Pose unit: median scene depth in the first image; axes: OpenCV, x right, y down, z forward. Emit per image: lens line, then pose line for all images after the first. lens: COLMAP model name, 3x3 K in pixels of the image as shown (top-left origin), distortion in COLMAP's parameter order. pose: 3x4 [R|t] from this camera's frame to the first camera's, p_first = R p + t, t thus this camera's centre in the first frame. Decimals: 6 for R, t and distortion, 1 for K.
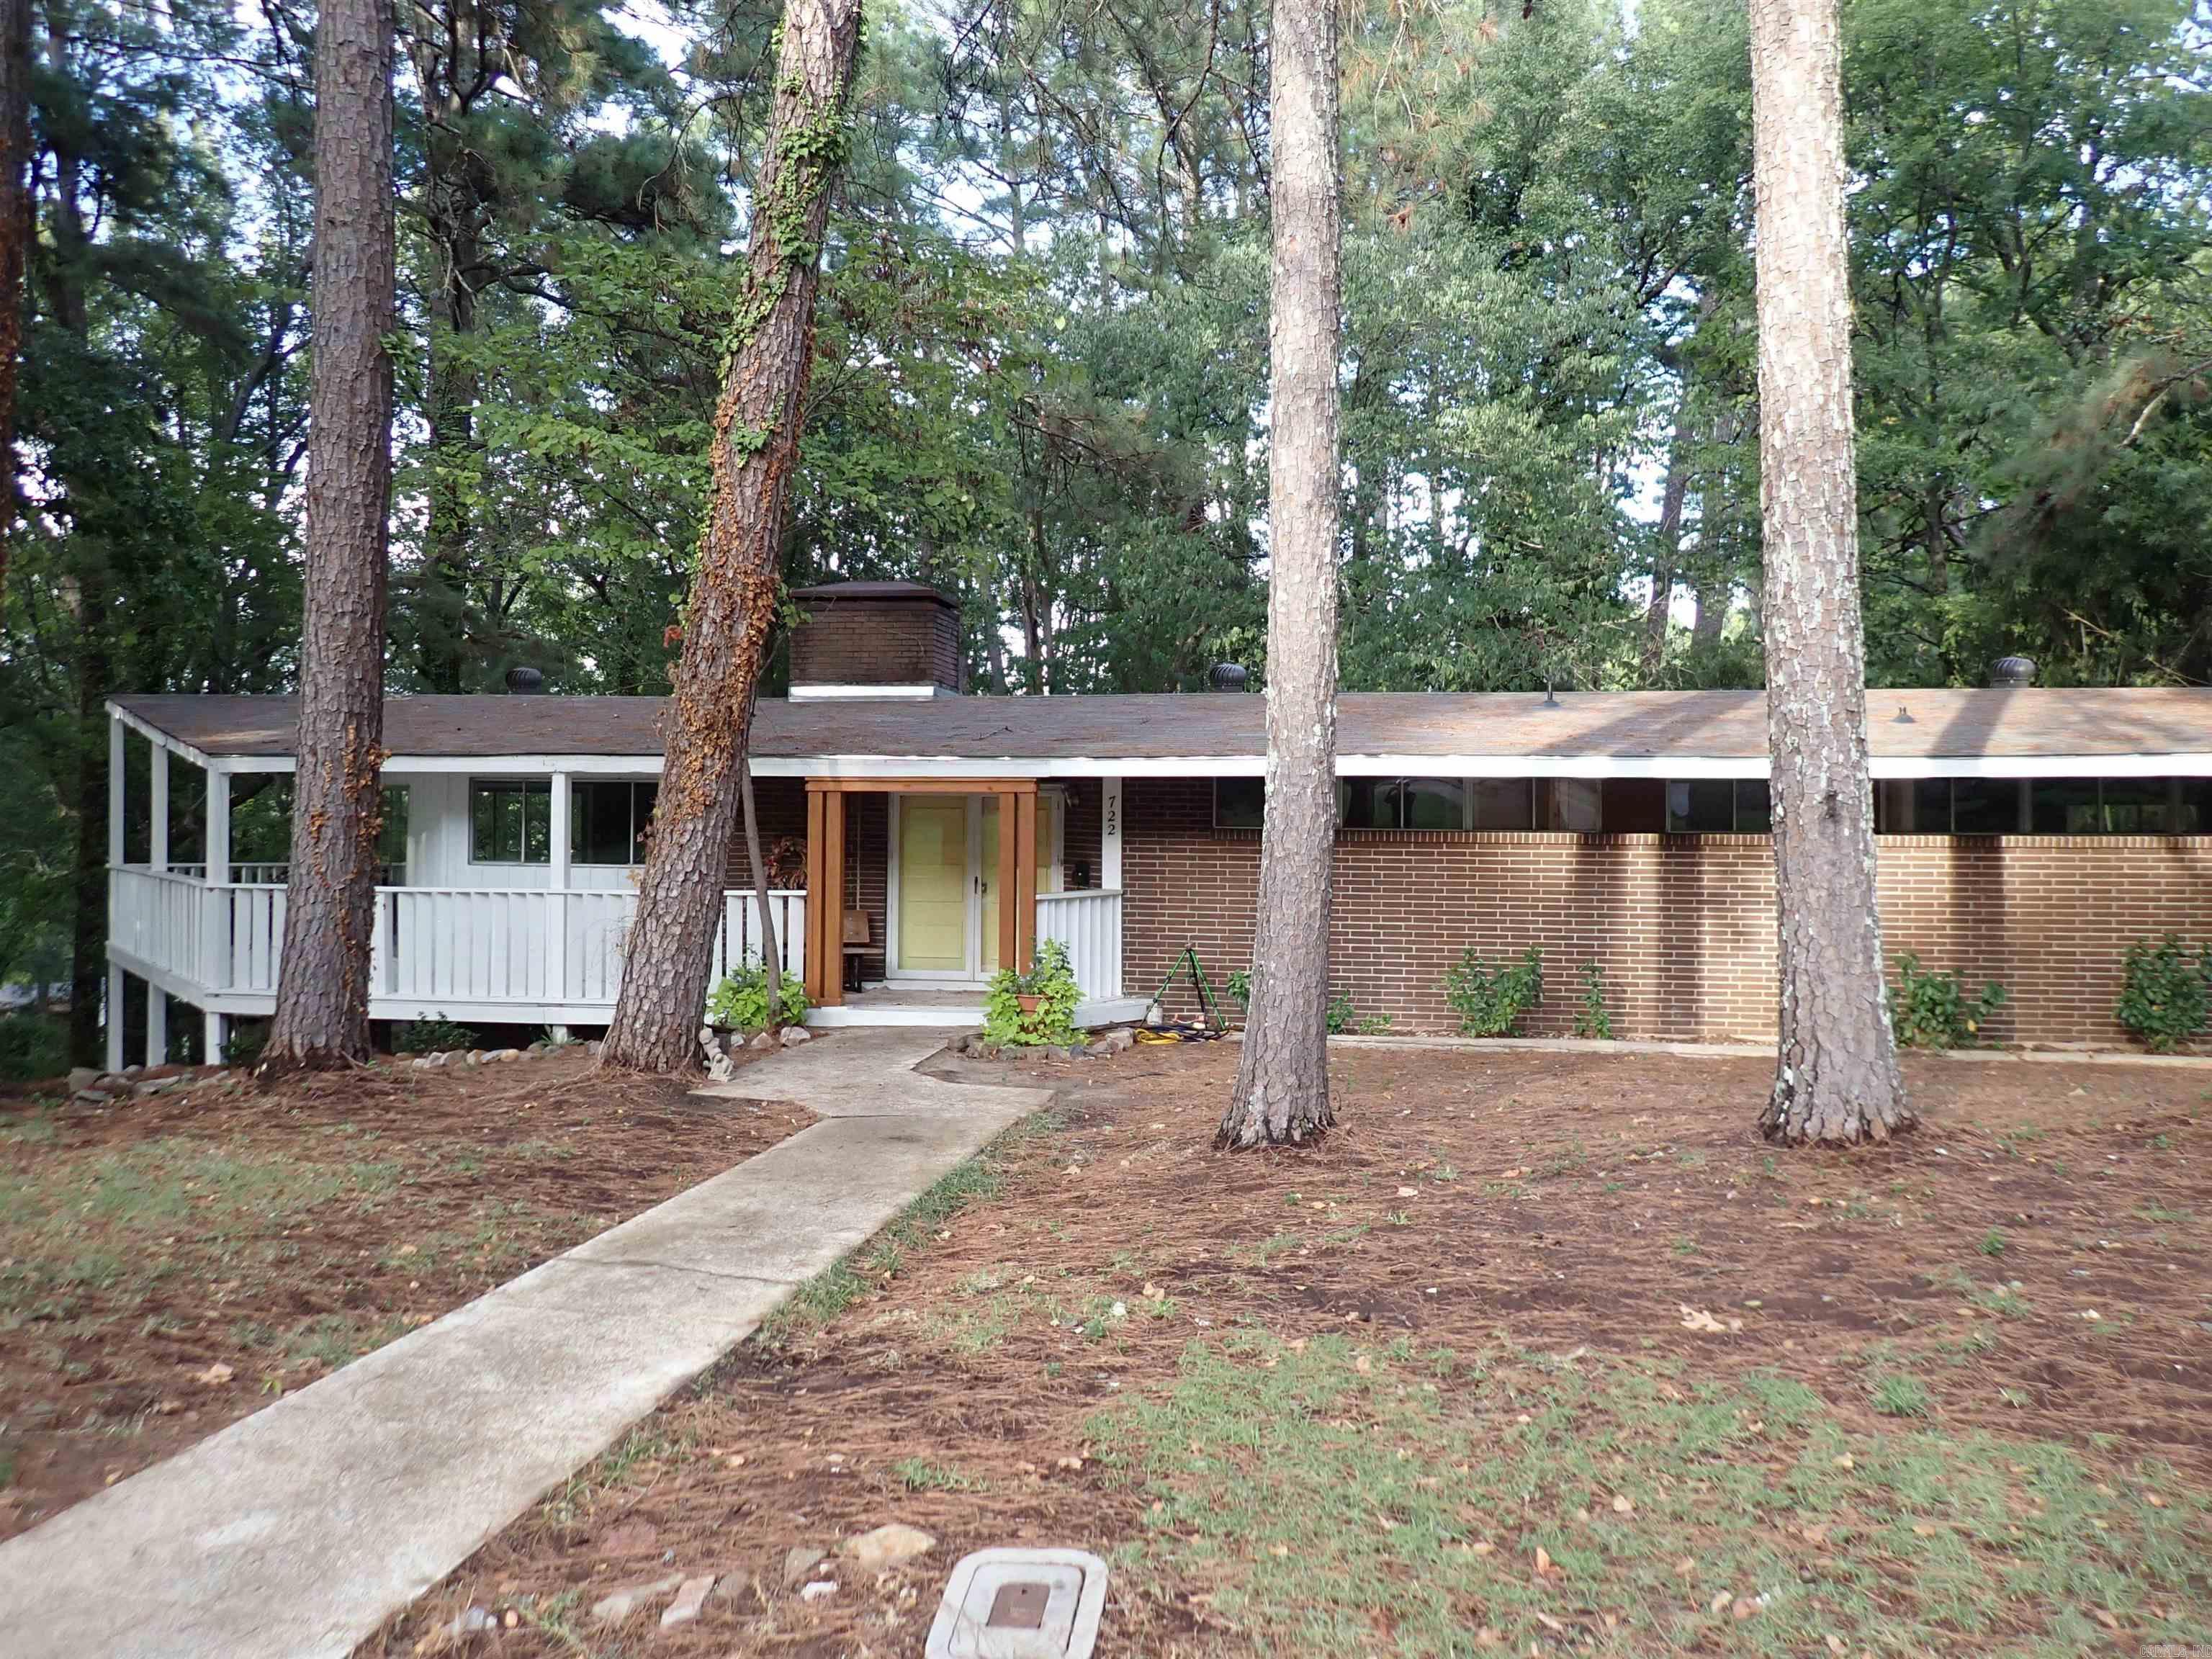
lens RADIAL K [[1698.1, 0, 1107.6], [0, 1698.1, 823.7], [0, 0, 1]] dist [-0.002805, -0.017170]
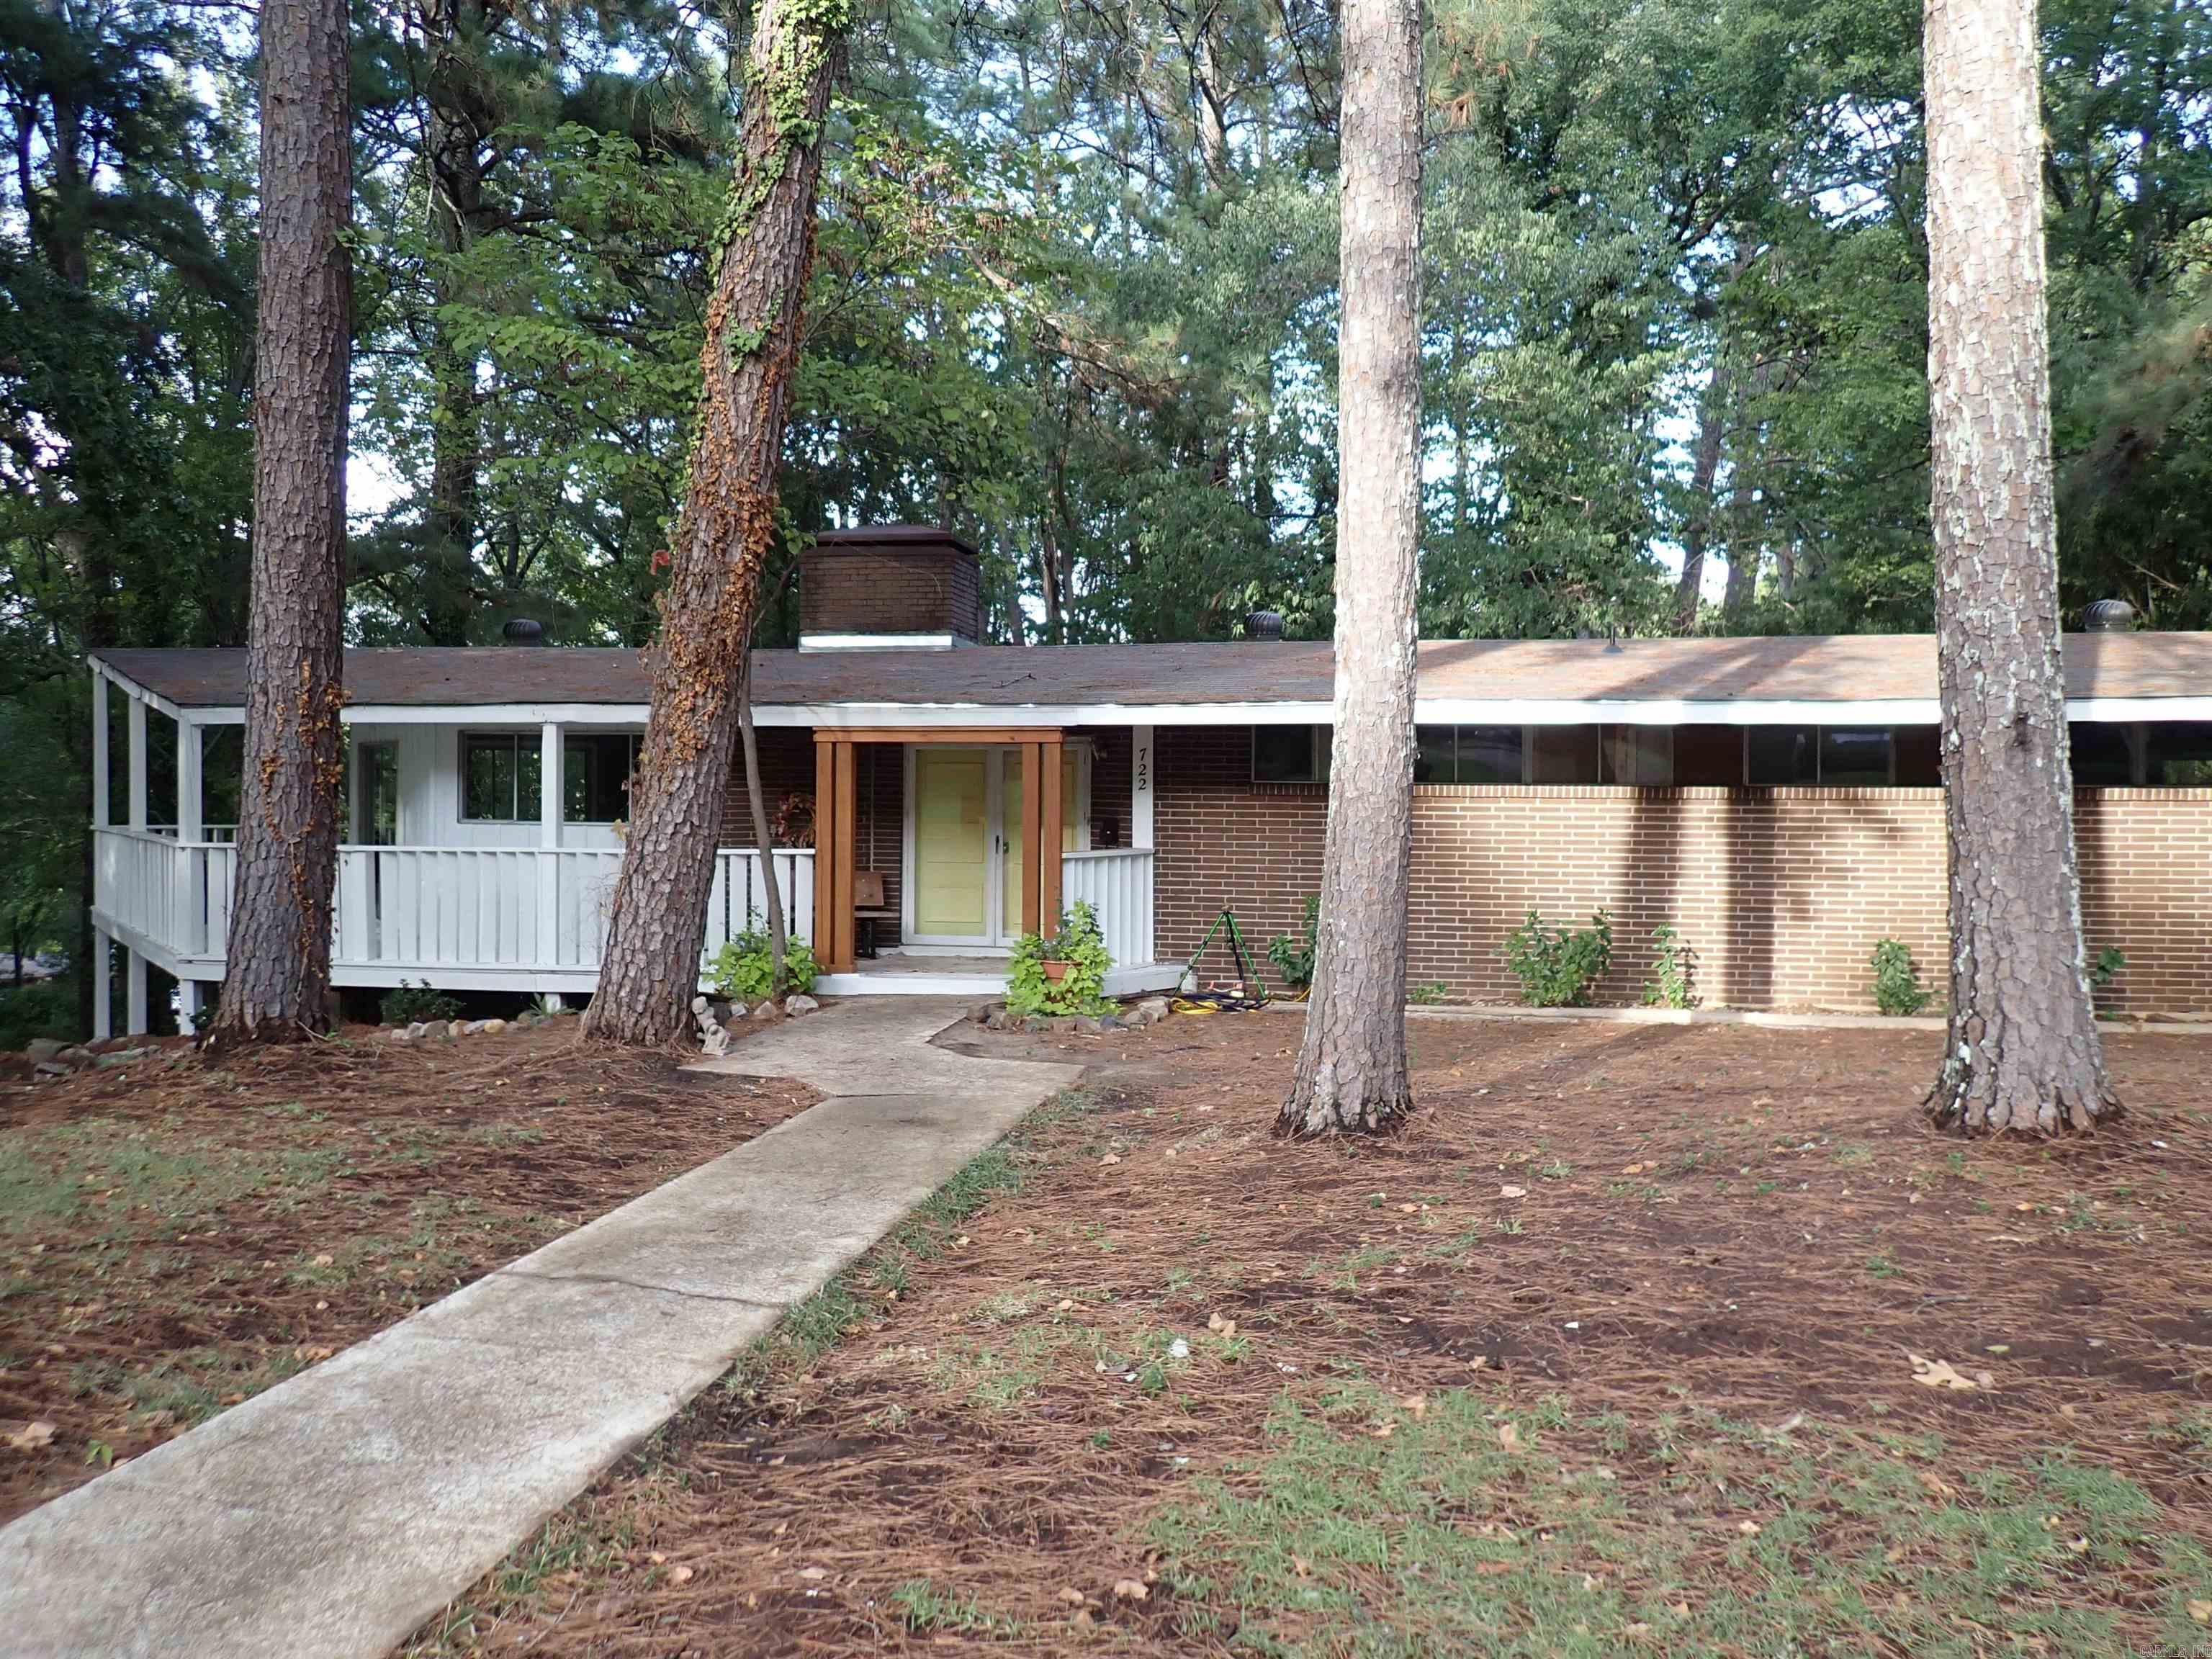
lens RADIAL K [[1698.1, 0, 1104.3], [0, 1698.1, 823.3], [0, 0, 1]] dist [-0.002805, -0.017170]
pose [[0.999906, -0.001021, -0.013678, -0.008803], [0.001264, 0.999841, 0.017793, 0.012758], [0.013658, -0.017808, 0.999748, 0.103927]]
